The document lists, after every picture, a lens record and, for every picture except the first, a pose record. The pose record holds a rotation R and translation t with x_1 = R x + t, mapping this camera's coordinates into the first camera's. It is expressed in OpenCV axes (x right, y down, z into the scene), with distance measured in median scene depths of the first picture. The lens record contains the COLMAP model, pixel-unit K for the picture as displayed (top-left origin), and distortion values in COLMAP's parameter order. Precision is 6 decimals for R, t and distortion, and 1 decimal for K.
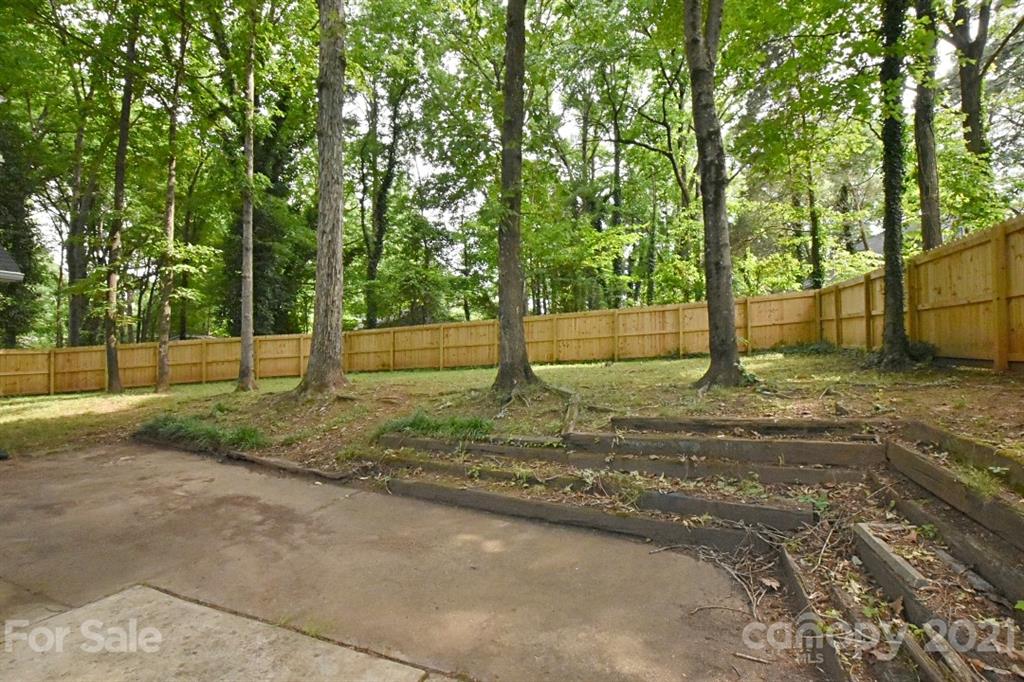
lens RADIAL K [[463.4, 0, 514.8], [0, 463.4, 345.6], [0, 0, 1]] dist [-0.035598, 0.007850]
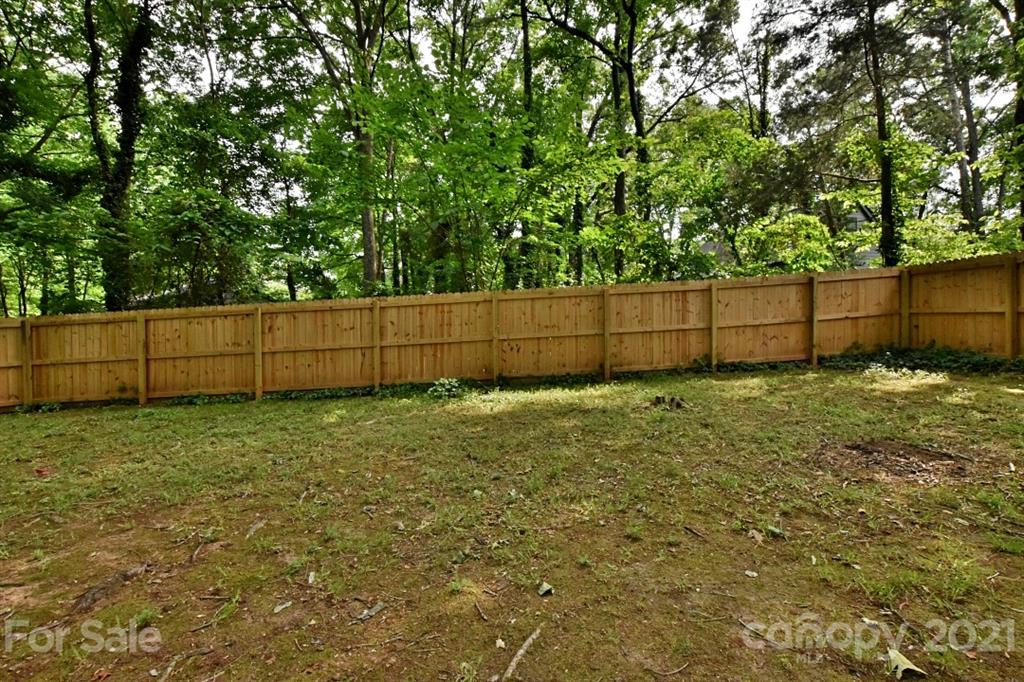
lens RADIAL K [[463.4, 0, 514.8], [0, 463.4, 345.6], [0, 0, 1]] dist [-0.035598, 0.007850]
pose [[0.933100, -0.009164, 0.359499, -0.076431], [-0.004067, 0.999342, 0.036030, -0.021416], [-0.359593, -0.035081, 0.932450, 0.429681]]
